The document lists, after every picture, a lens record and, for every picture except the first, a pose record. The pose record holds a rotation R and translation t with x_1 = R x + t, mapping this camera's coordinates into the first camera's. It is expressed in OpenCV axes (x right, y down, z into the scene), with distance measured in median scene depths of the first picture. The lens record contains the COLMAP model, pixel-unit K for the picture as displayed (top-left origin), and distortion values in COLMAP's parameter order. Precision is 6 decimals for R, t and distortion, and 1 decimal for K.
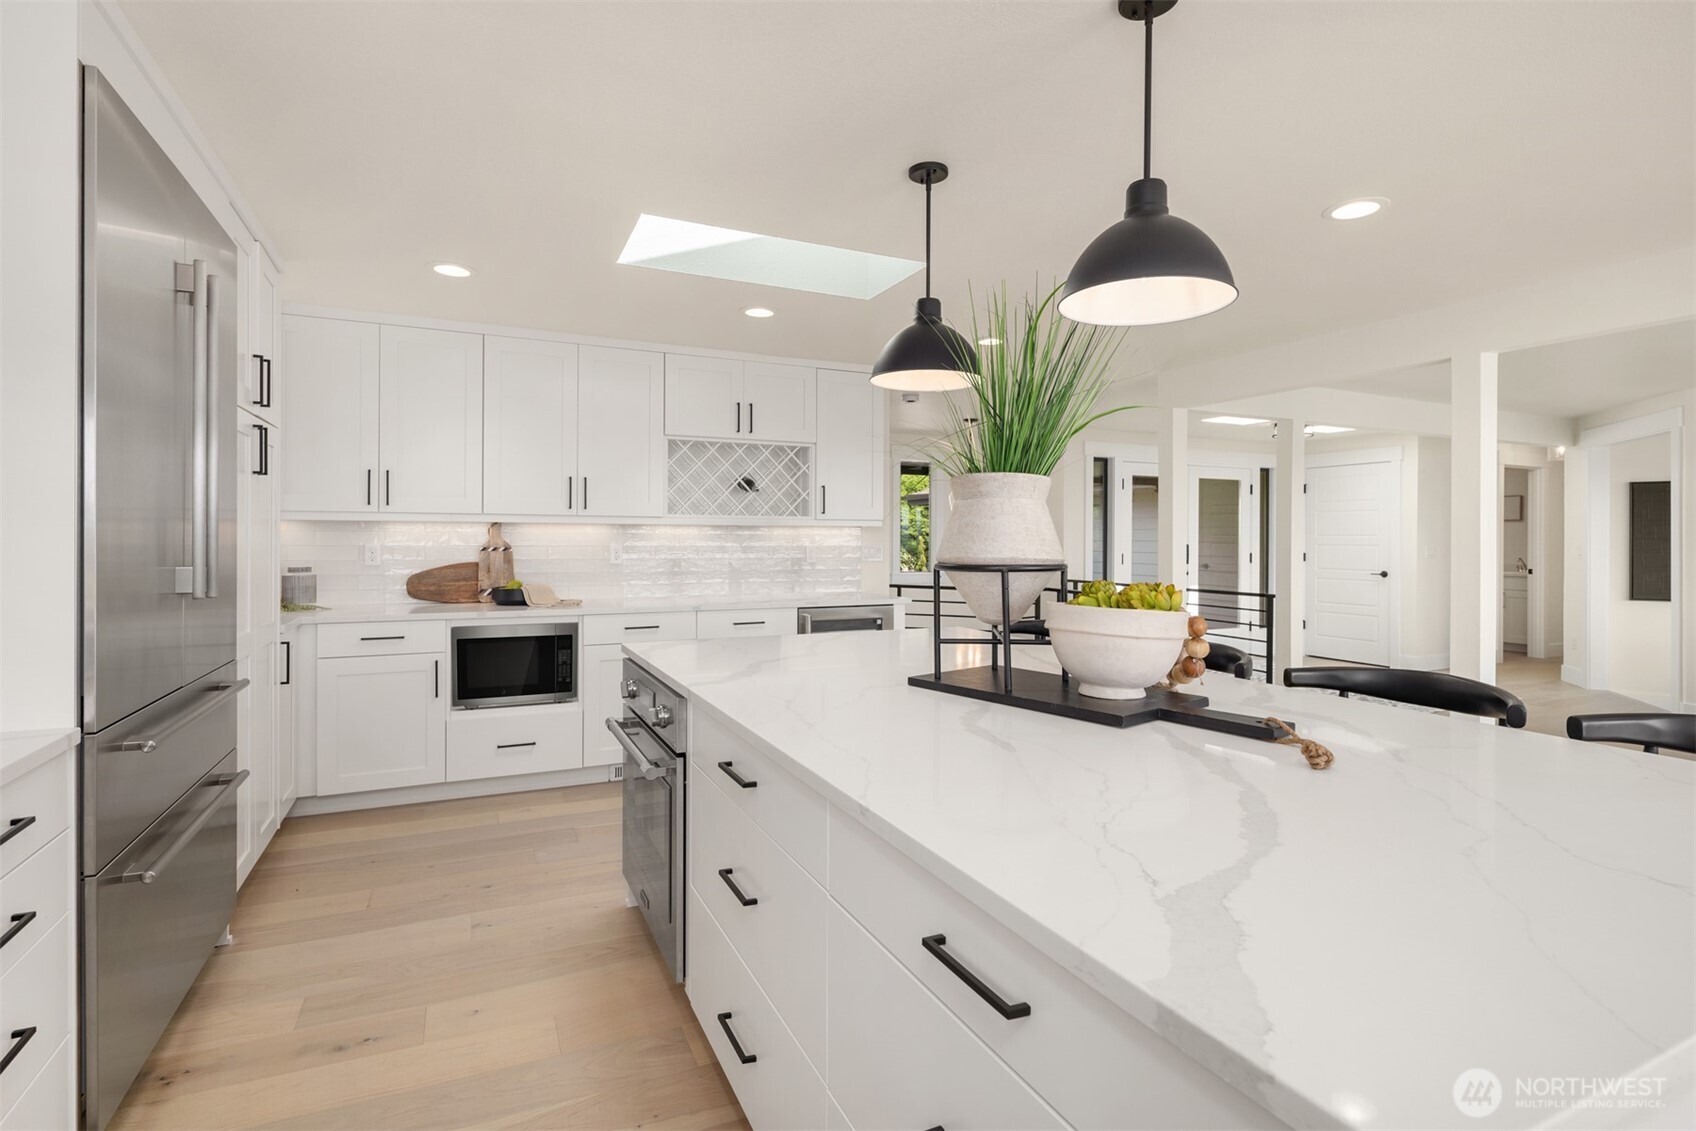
lens RADIAL K [[838.8, 0, 840.9], [0, 838.8, 549.8], [0, 0, 1]] dist [0.001771, -0.015469]
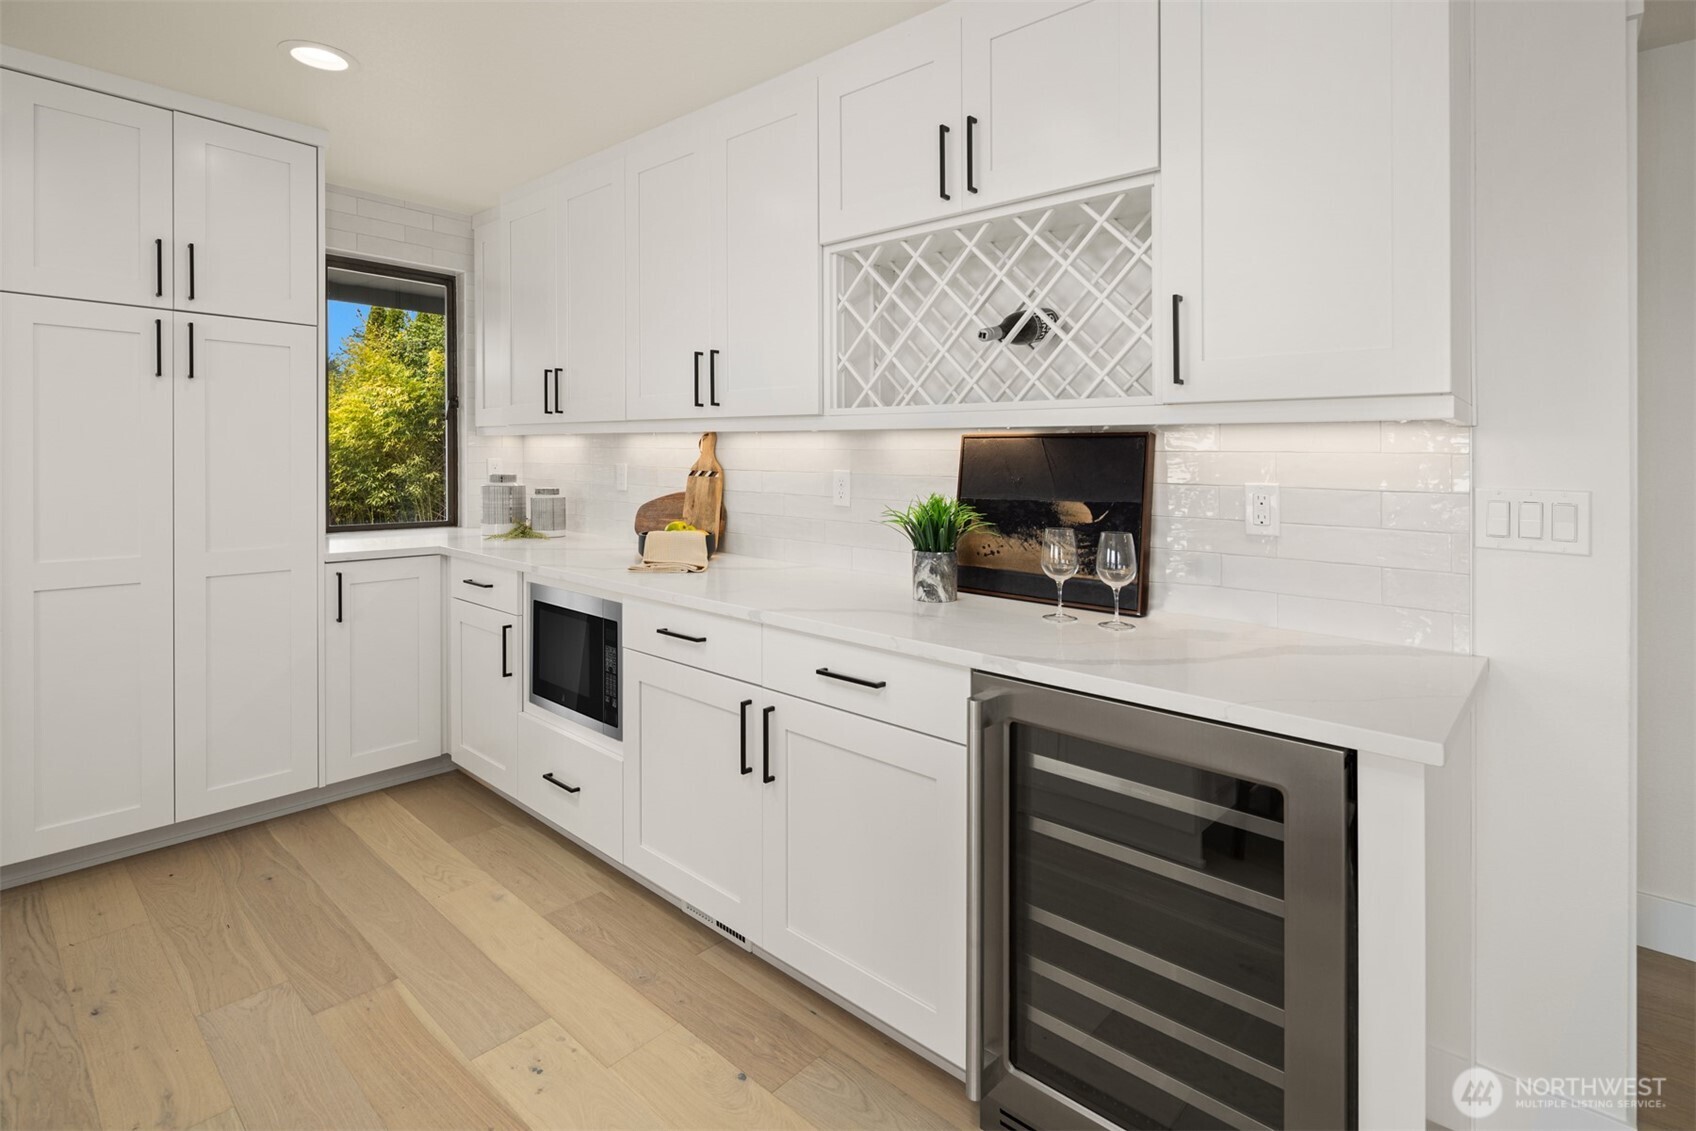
lens RADIAL K [[813.1, 0, 873.4], [0, 813.1, 458.0], [0, 0, 1]] dist [-0.001782, -0.000340]
pose [[0.391856, 0.002956, -0.920022, 0.258003], [-0.024702, 0.999668, -0.007309, -0.012676], [0.919695, 0.025590, 0.391799, 0.935884]]
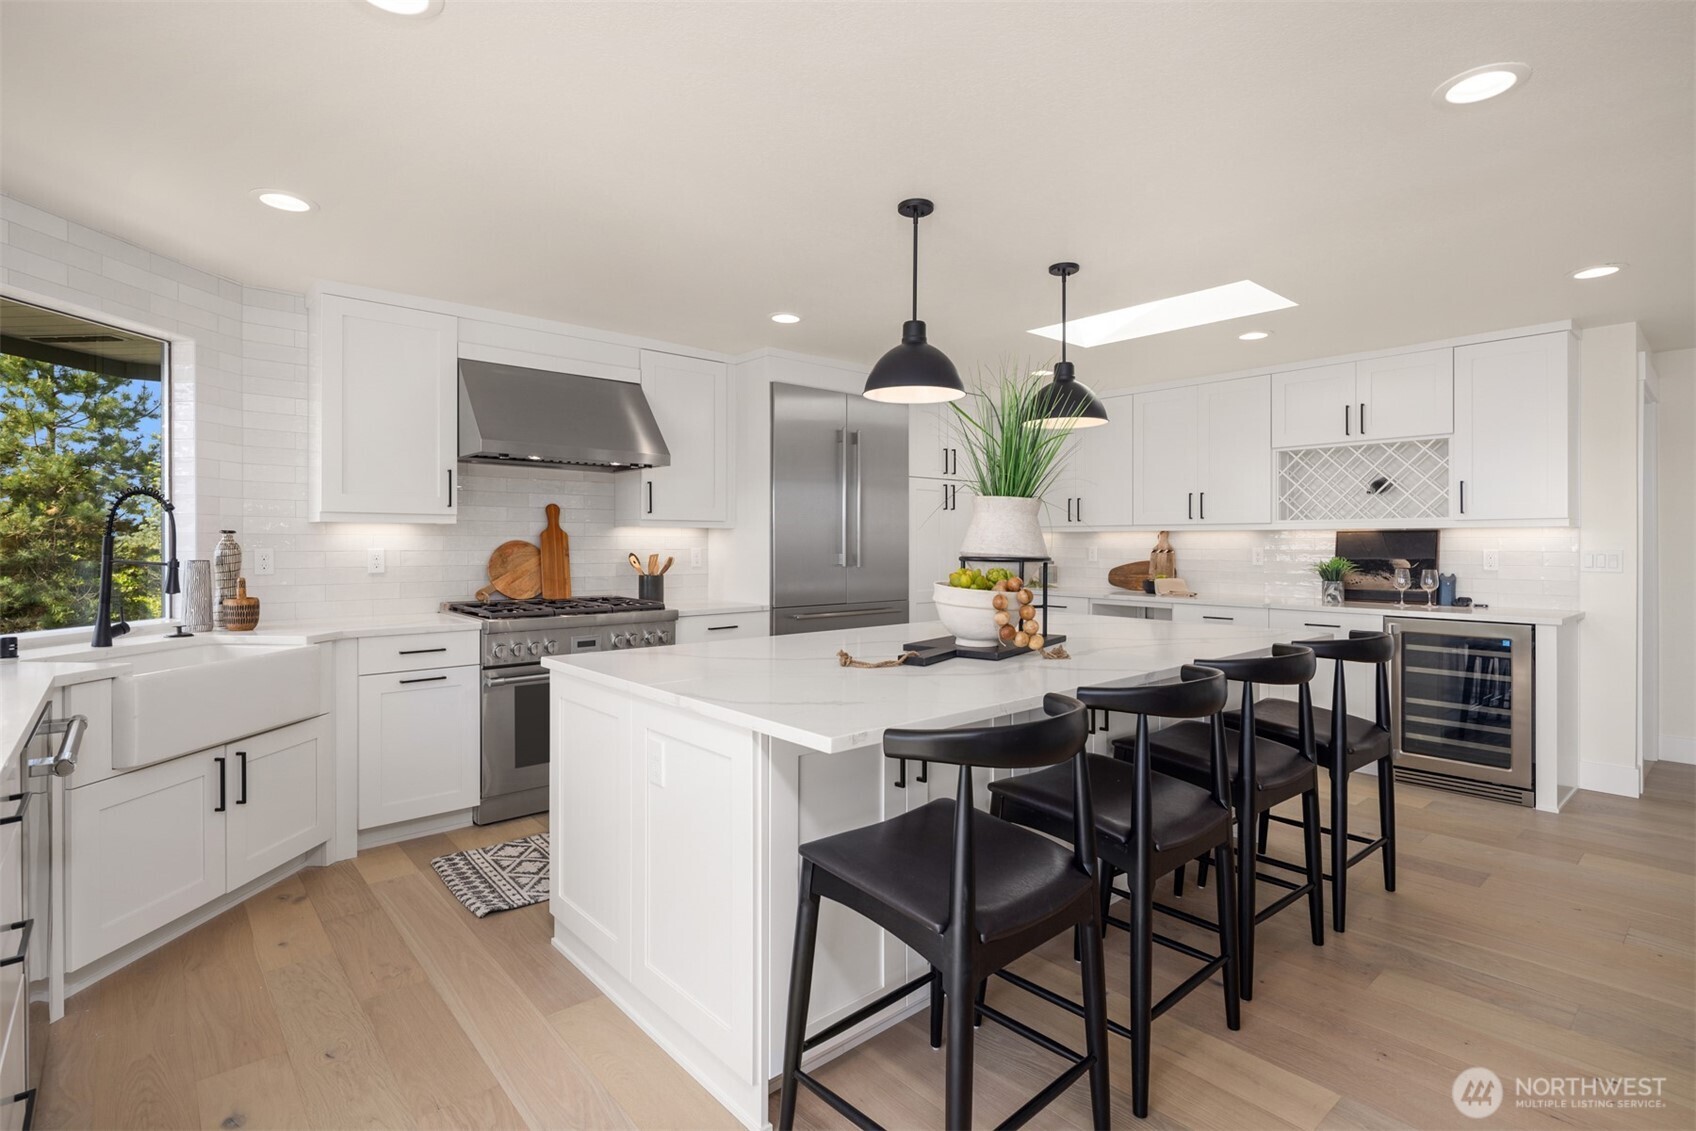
lens RADIAL K [[838.8, 0, 840.9], [0, 838.8, 549.8], [0, 0, 1]] dist [0.001771, -0.015469]
pose [[0.255080, 0.003255, -0.966914, 0.779908], [-0.015329, 0.999882, -0.000678, 0.006033], [0.966798, 0.014994, 0.255100, 0.195714]]
